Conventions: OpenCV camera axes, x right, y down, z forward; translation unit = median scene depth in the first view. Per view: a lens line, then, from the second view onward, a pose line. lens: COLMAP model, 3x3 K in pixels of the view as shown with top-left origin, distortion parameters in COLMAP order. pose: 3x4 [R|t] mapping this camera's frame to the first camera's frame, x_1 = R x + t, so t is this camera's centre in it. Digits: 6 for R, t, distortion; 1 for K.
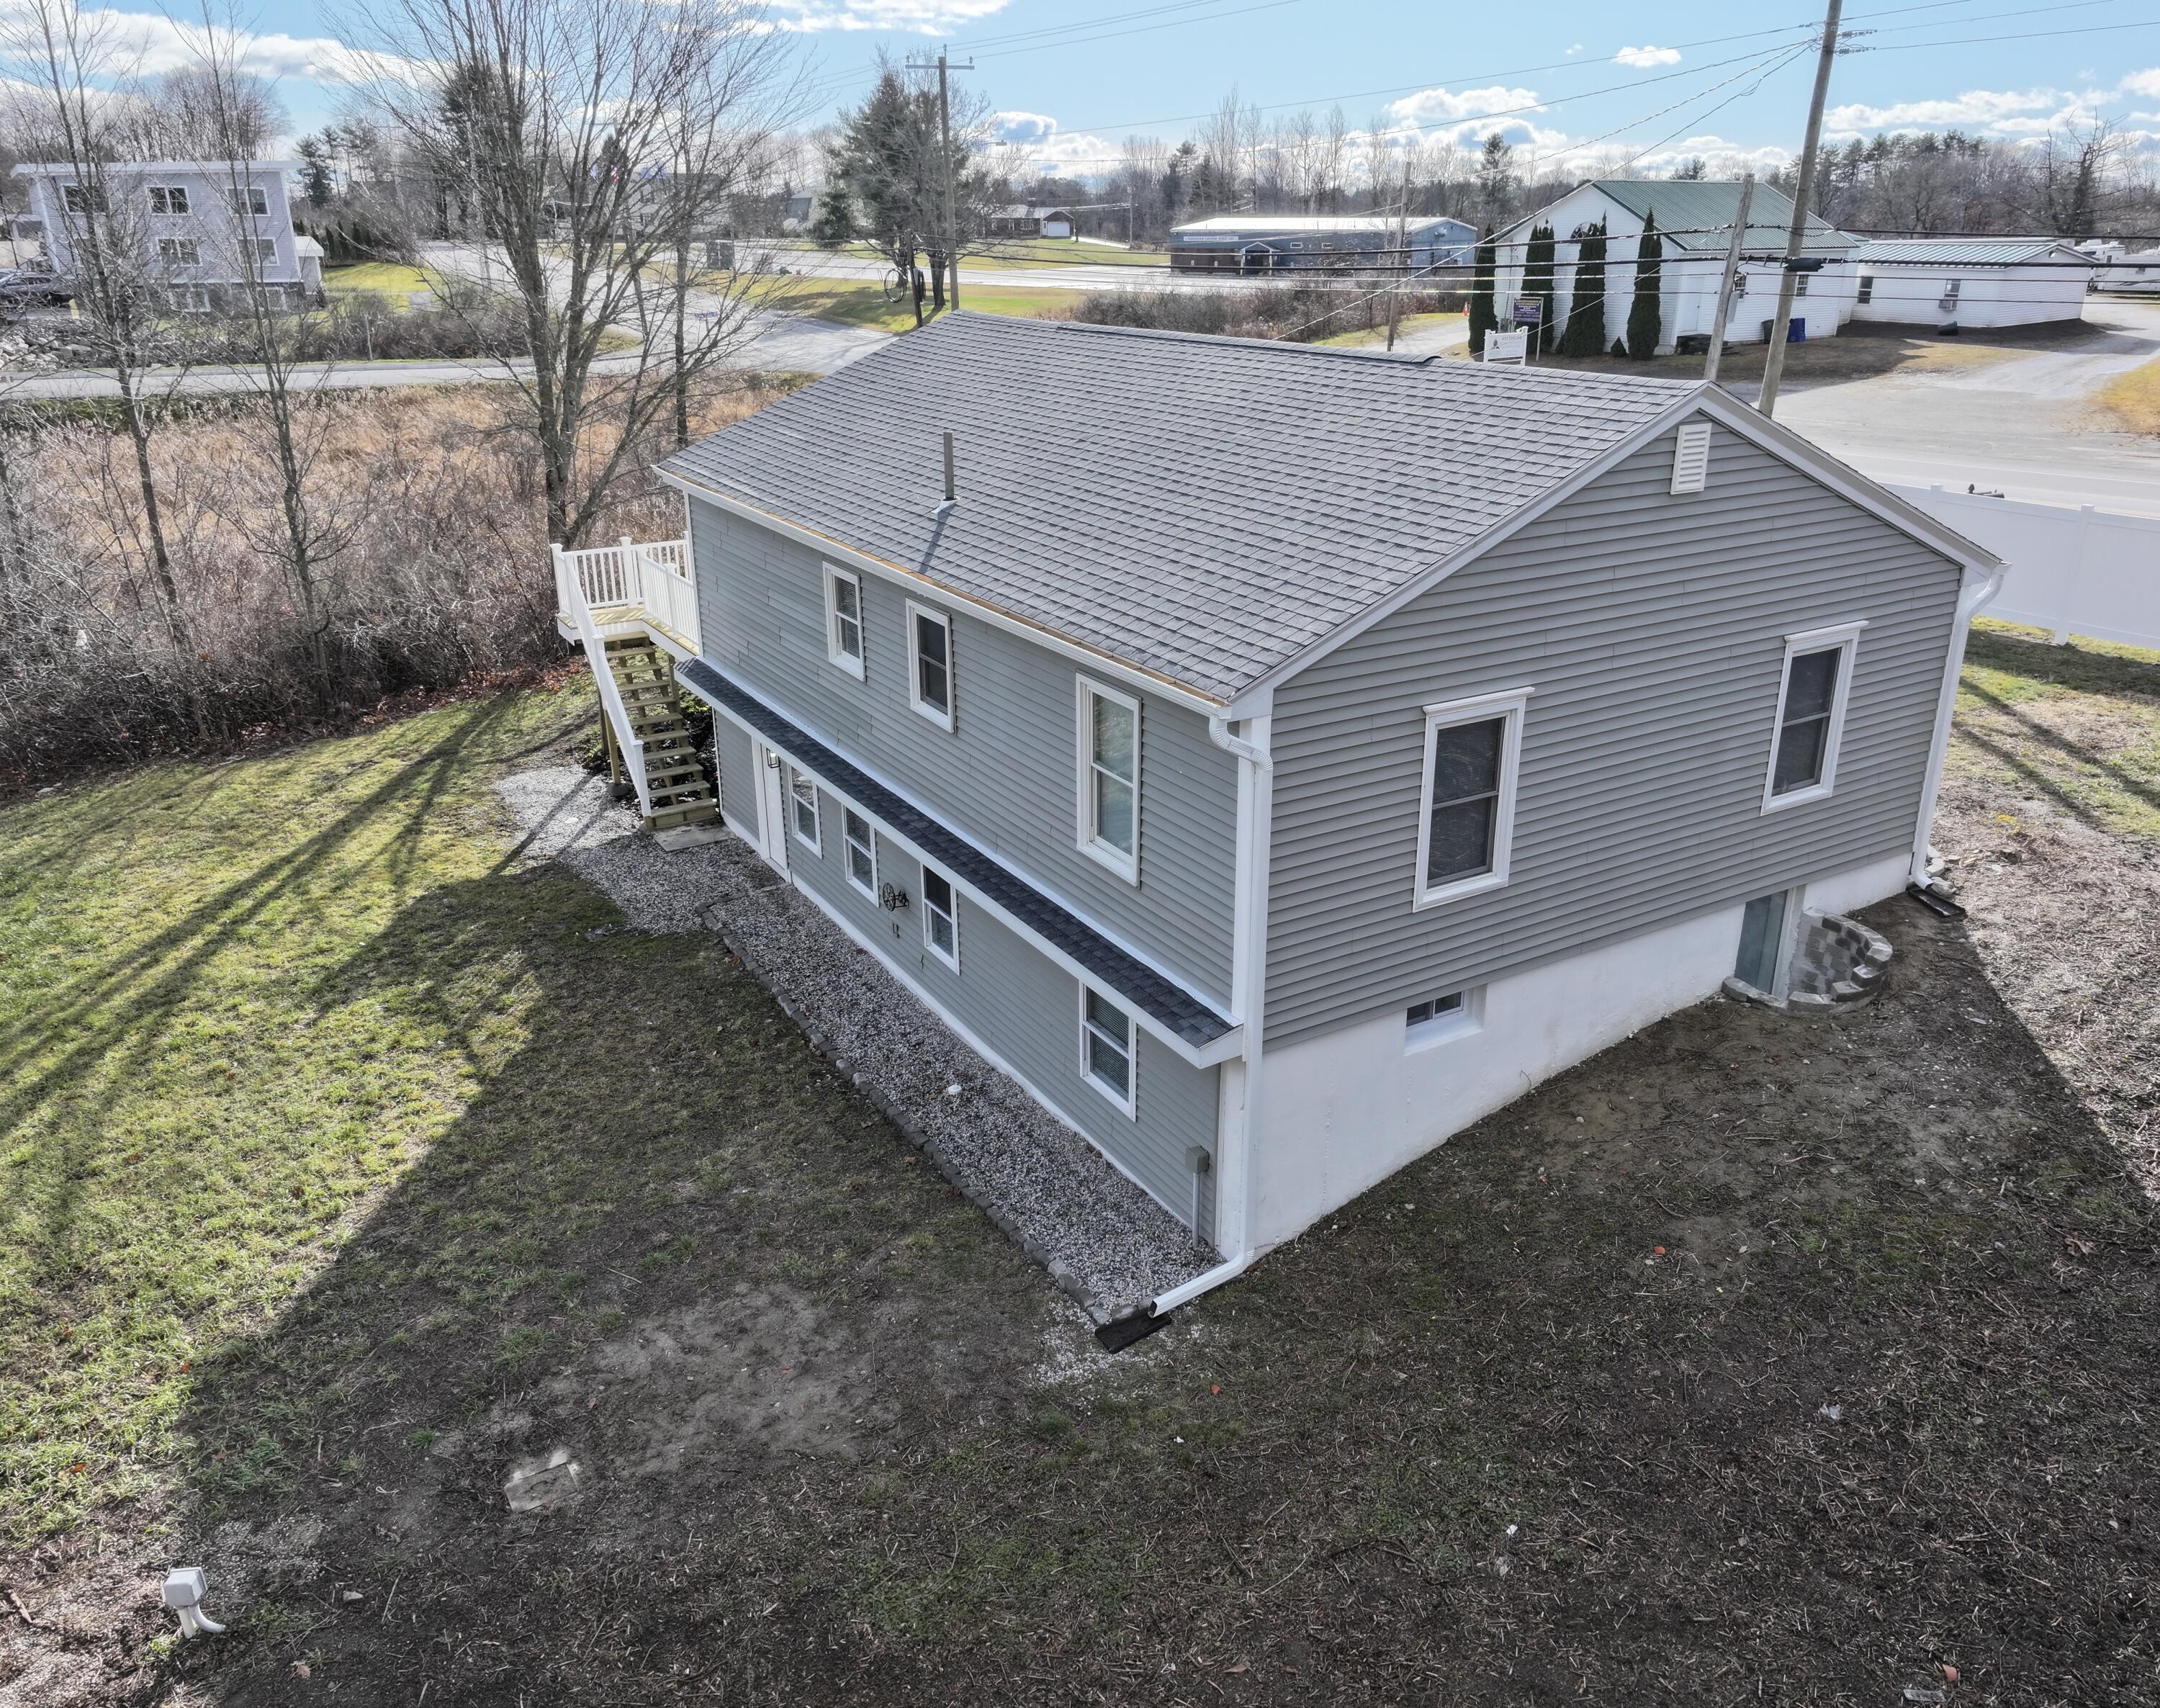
lens RADIAL K [[1598.3, 0, 1114.1], [0, 1598.3, 843.5], [0, 0, 1]] dist [0.002011, 0.007845]
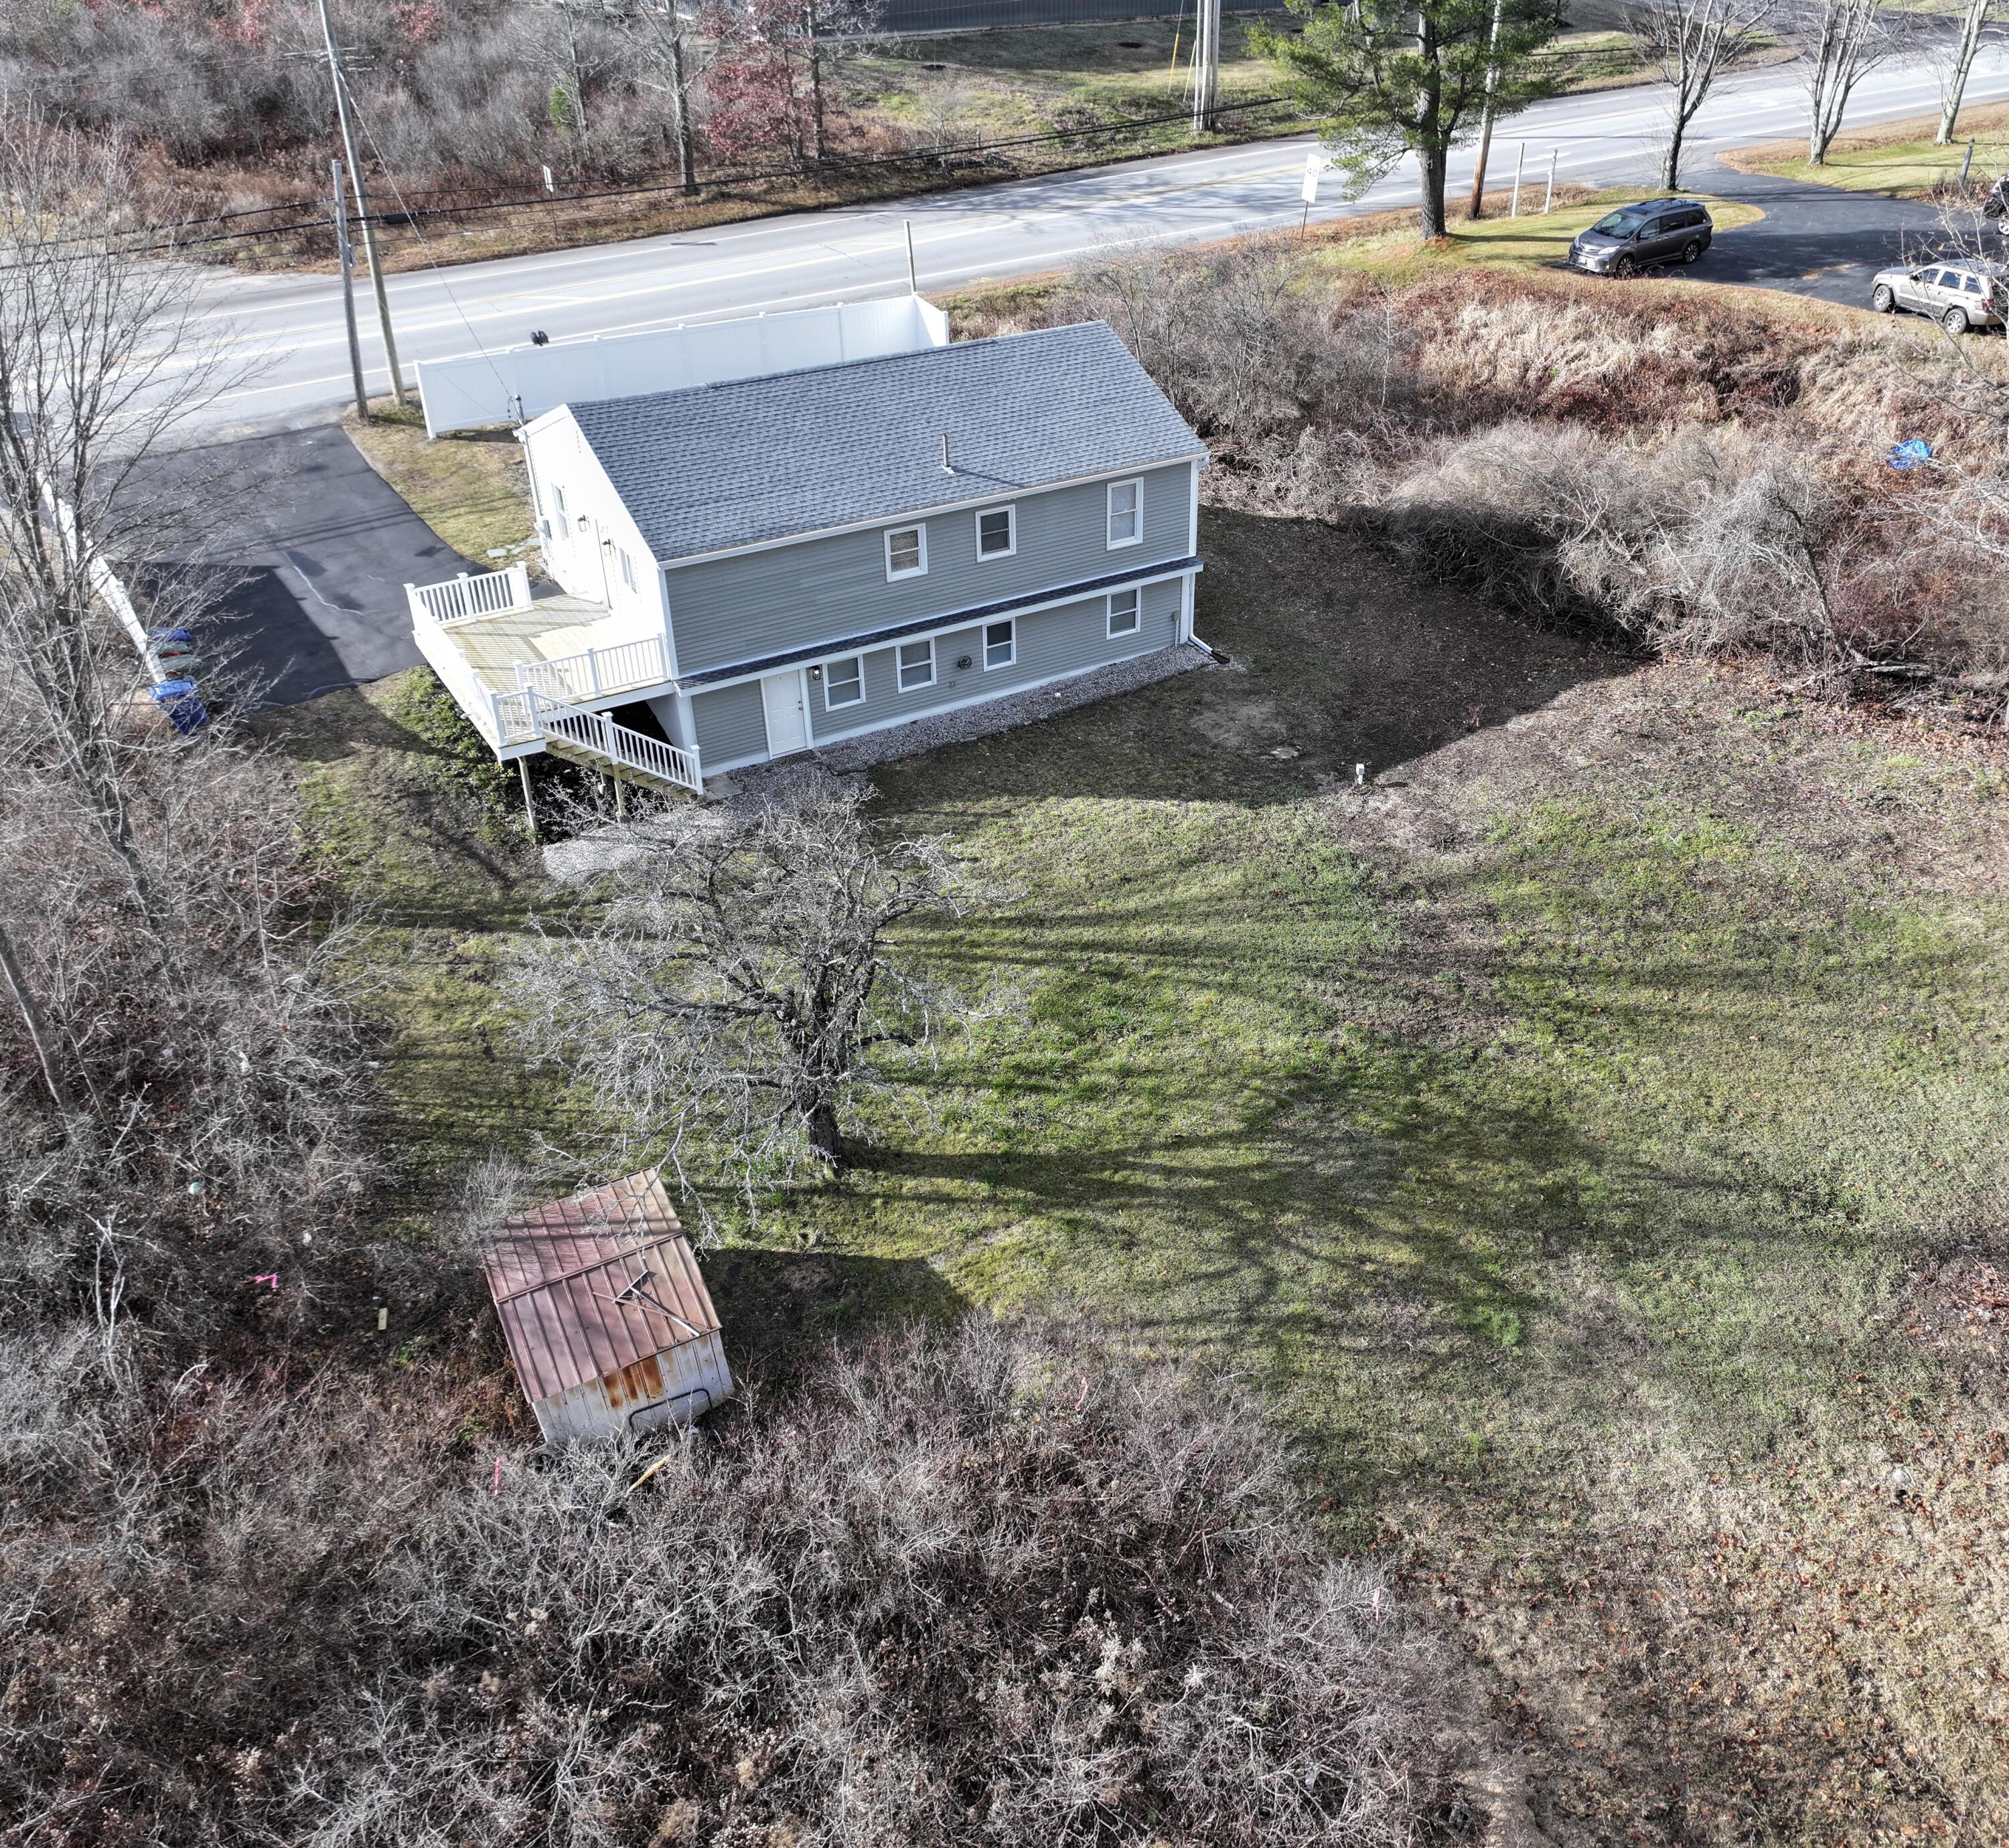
lens RADIAL K [[1710.8, 0, 1126.2], [0, 1710.8, 925.9], [0, 0, 1]] dist [0.001763, -0.005862]
pose [[-0.023836, -0.559534, 0.828465, -2.514477], [0.348291, 0.772134, 0.531509, -0.935550], [-0.937083, 0.301216, 0.176476, 0.605474]]
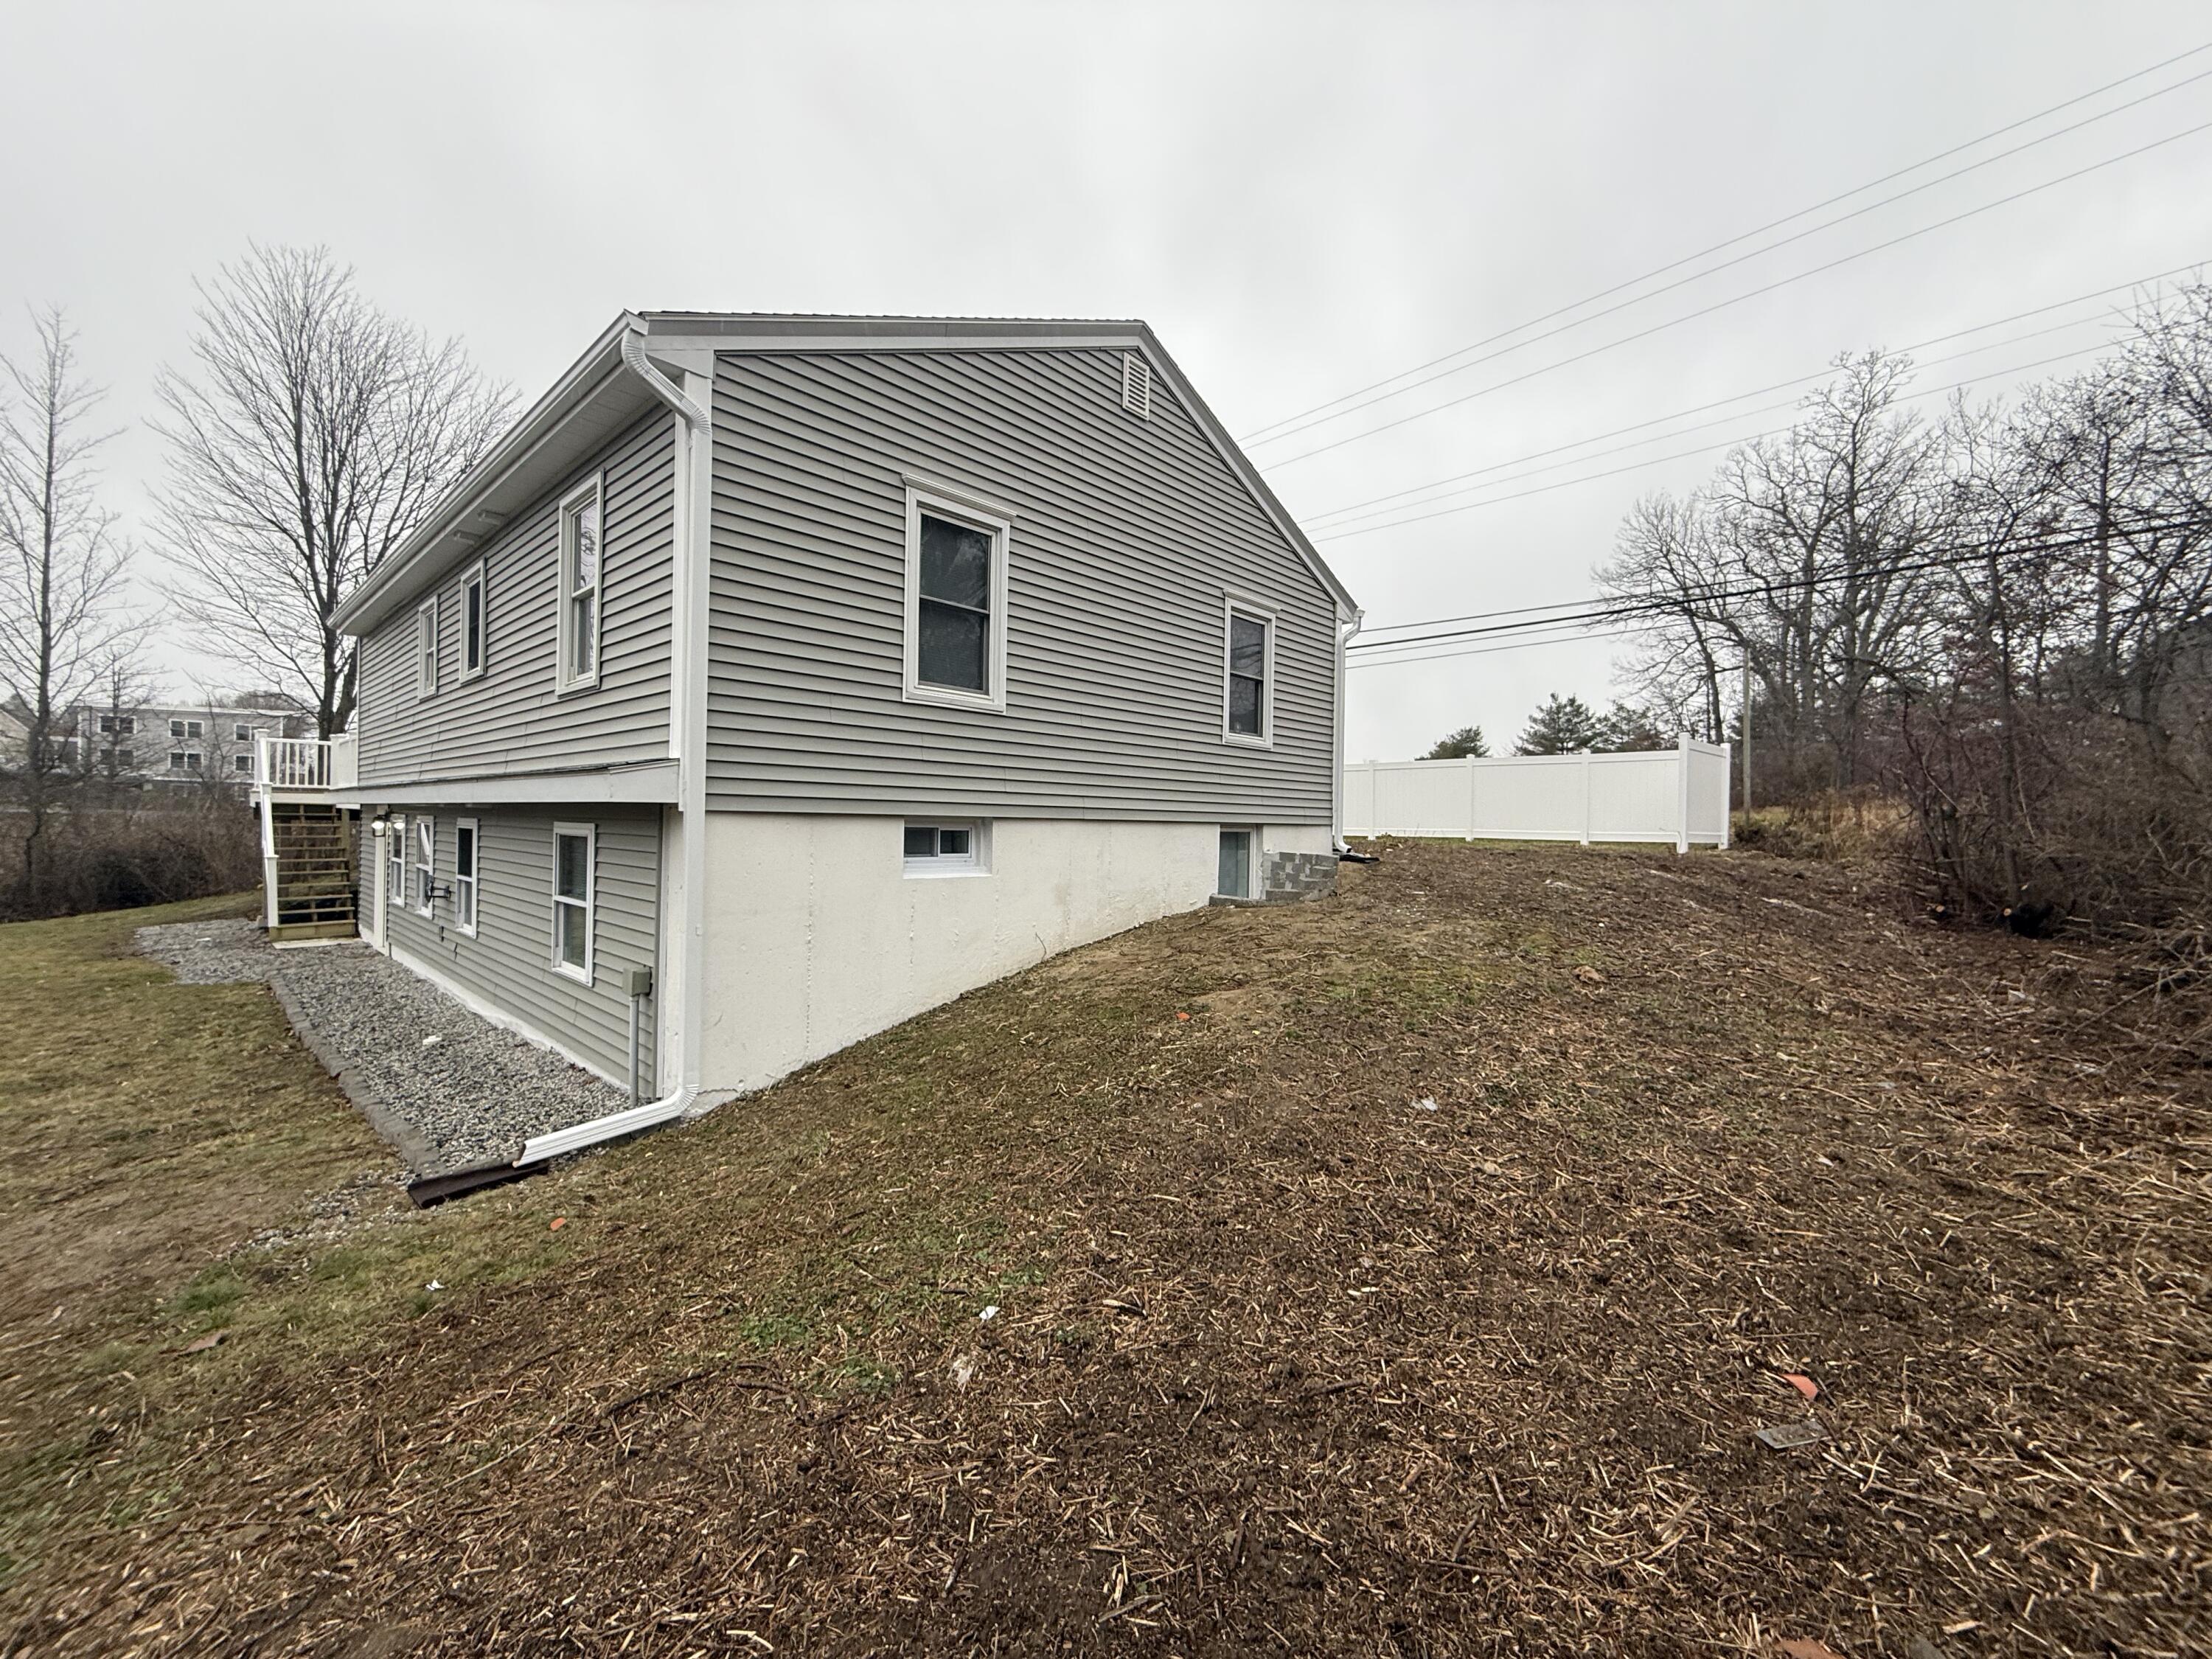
lens RADIAL K [[877.6, 0, 1099.0], [0, 877.6, 830.0], [0, 0, 1]] dist [-0.001003, -0.000055]
pose [[0.962877, 0.019272, 0.269250, 0.135212], [0.077126, 0.936228, -0.342824, 0.256185], [-0.258687, 0.350864, 0.899987, 0.443851]]
